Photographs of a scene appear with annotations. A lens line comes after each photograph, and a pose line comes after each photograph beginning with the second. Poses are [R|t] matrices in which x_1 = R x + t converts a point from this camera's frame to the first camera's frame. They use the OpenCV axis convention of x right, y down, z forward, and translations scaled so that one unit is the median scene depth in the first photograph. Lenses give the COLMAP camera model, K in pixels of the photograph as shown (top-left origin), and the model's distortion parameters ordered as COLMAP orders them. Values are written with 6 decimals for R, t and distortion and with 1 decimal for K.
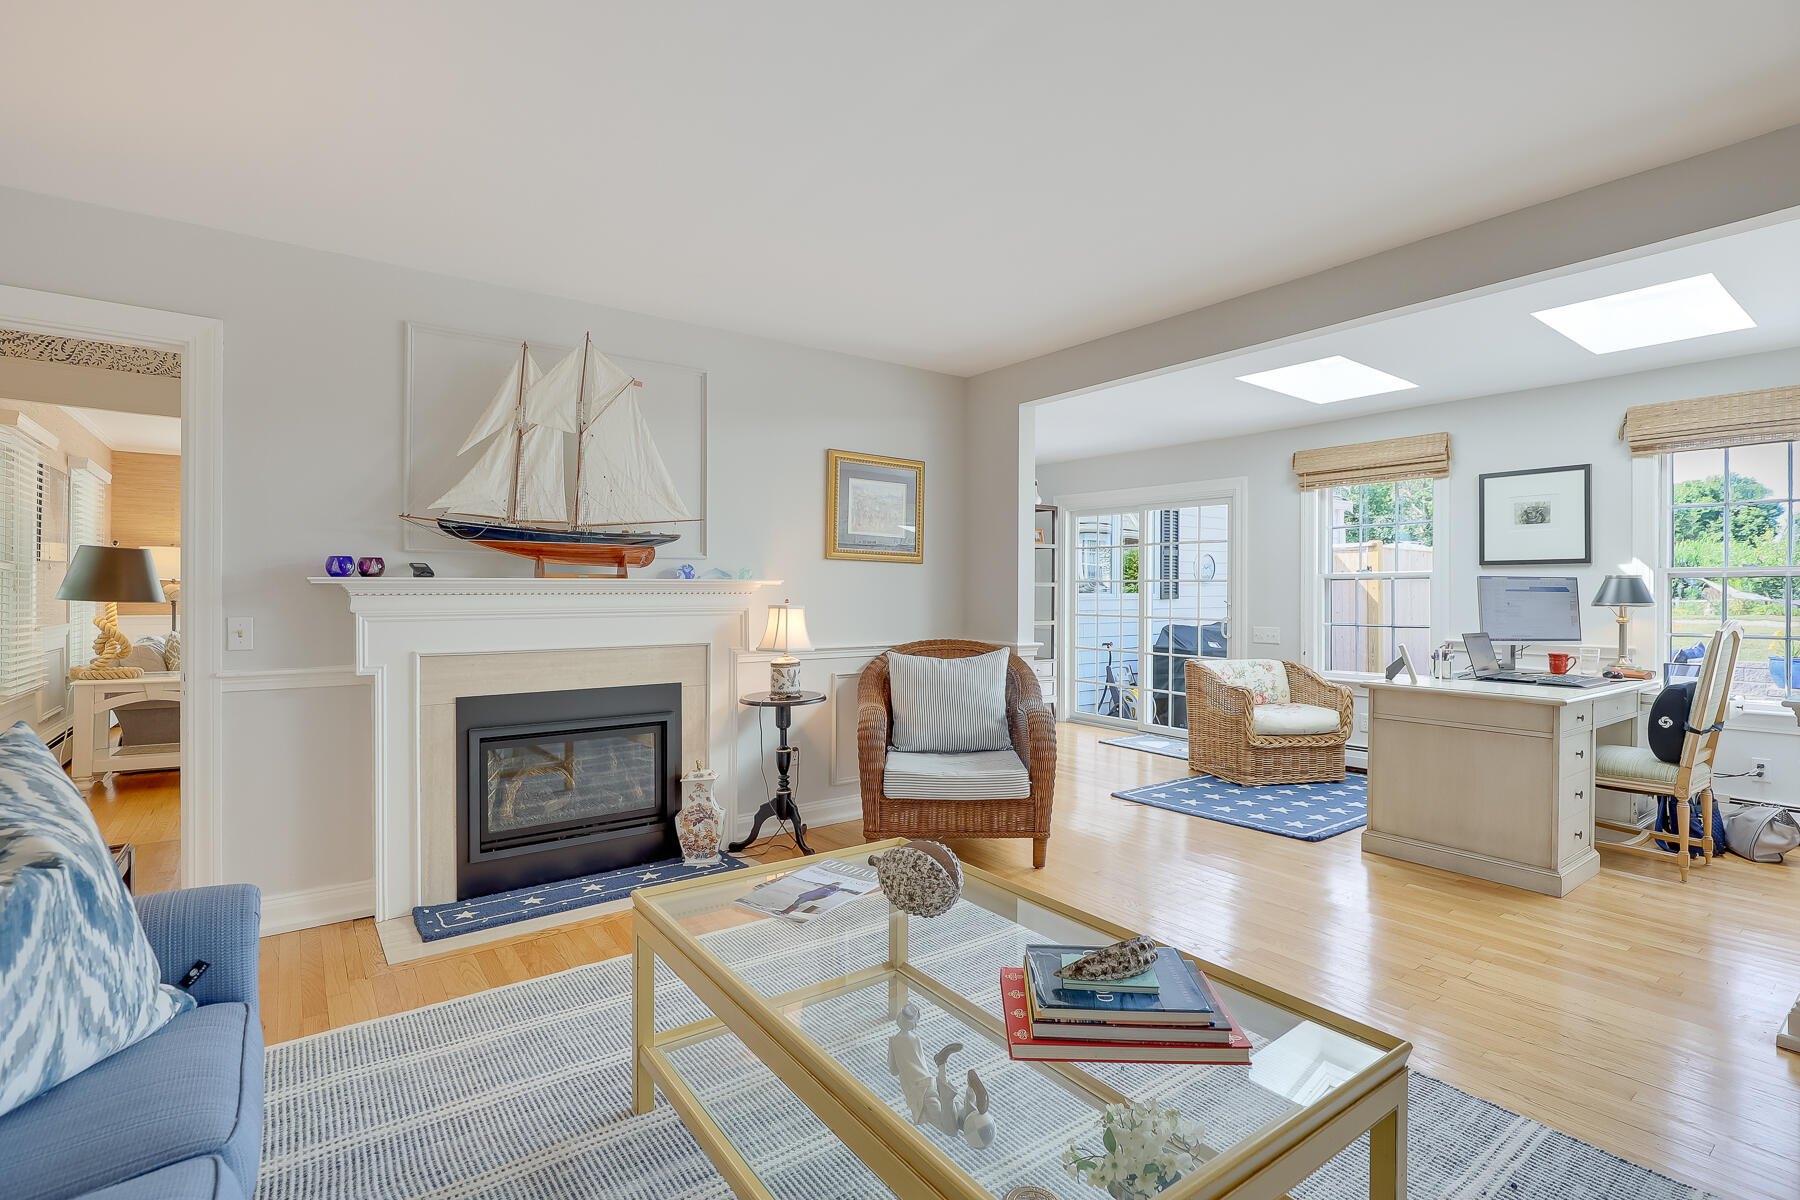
lens RADIAL K [[847.9, 0, 897.9], [0, 847.9, 591.0], [0, 0, 1]] dist [-0.015828, -0.003771]
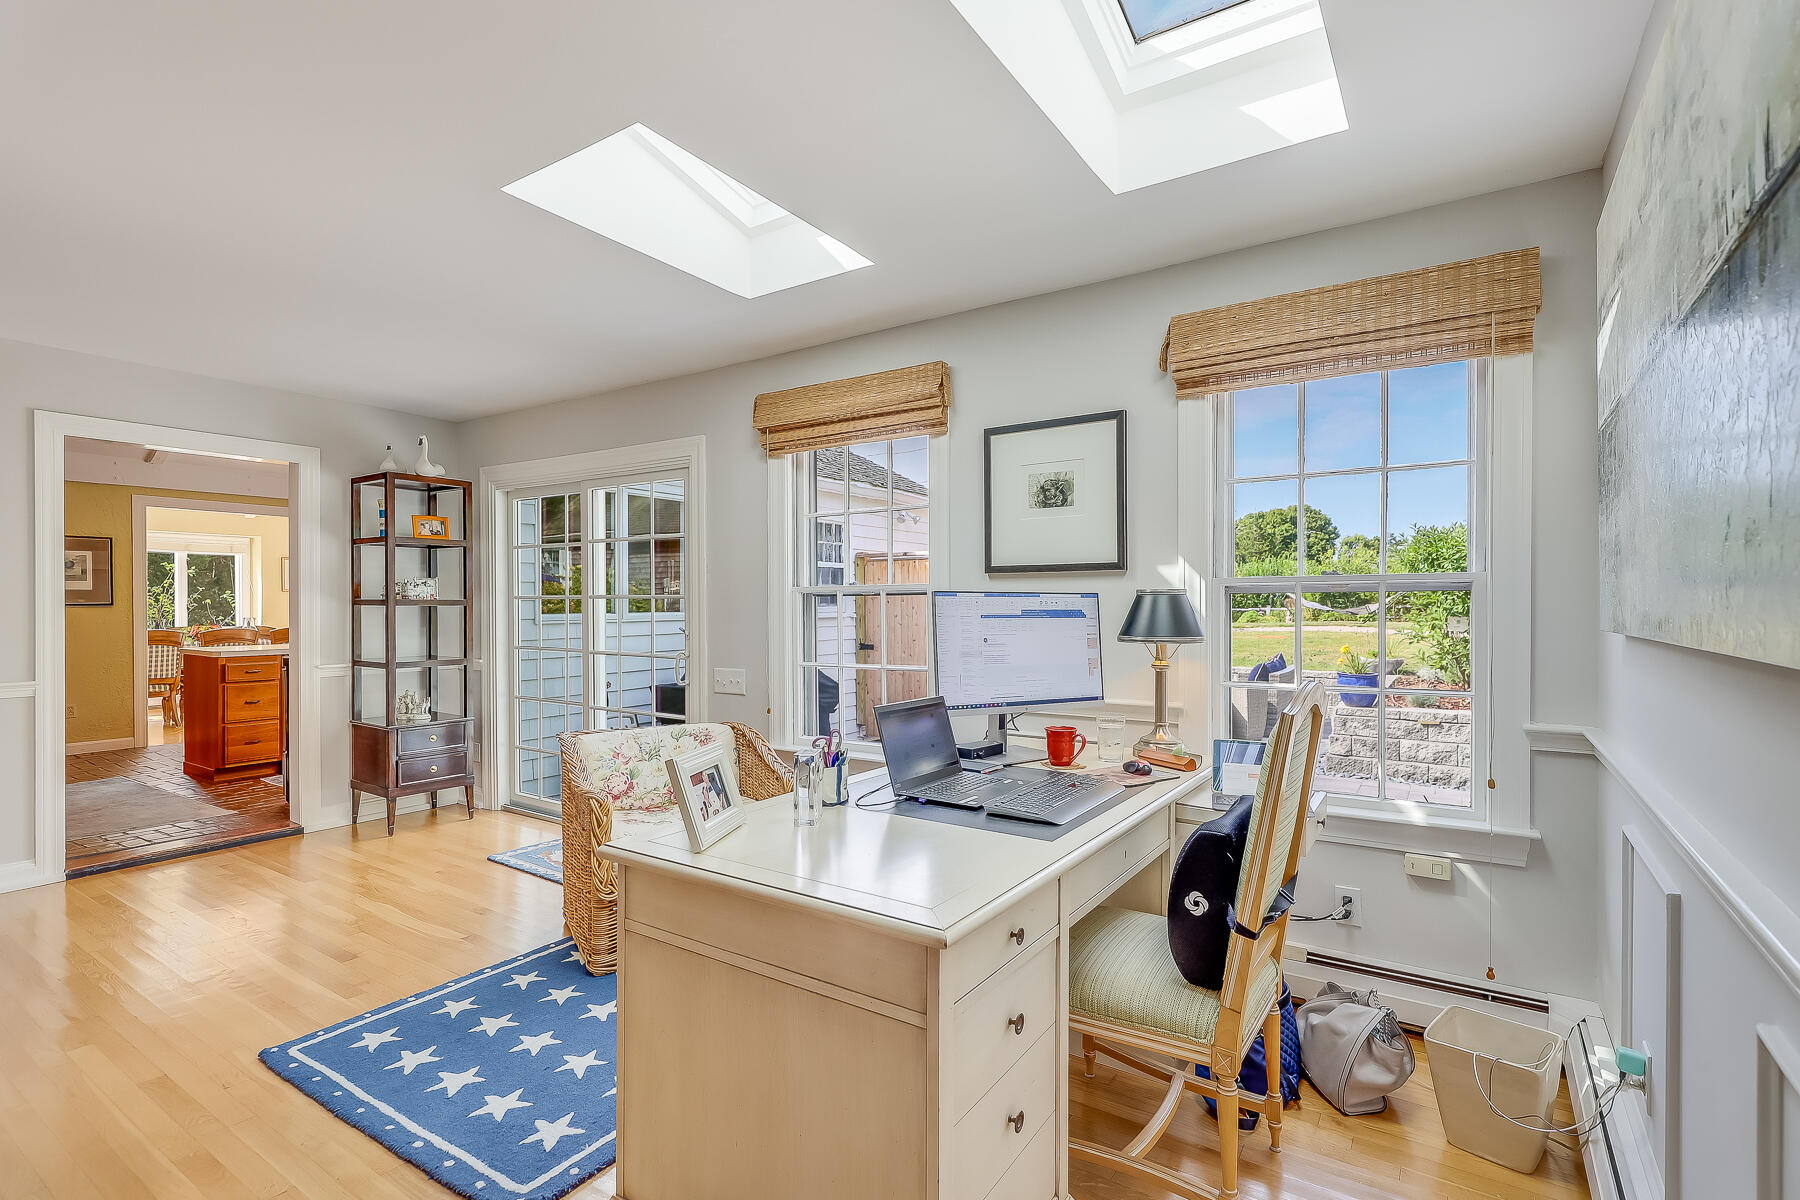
lens RADIAL K [[847.9, 0, 906.6], [0, 847.9, 609.0], [0, 0, 1]] dist [-0.015828, -0.003771]
pose [[0.940332, -0.006926, 0.340187, 0.365533], [0.004401, 0.999957, 0.008194, -0.007882], [-0.340229, -0.006208, 0.940322, 0.367246]]
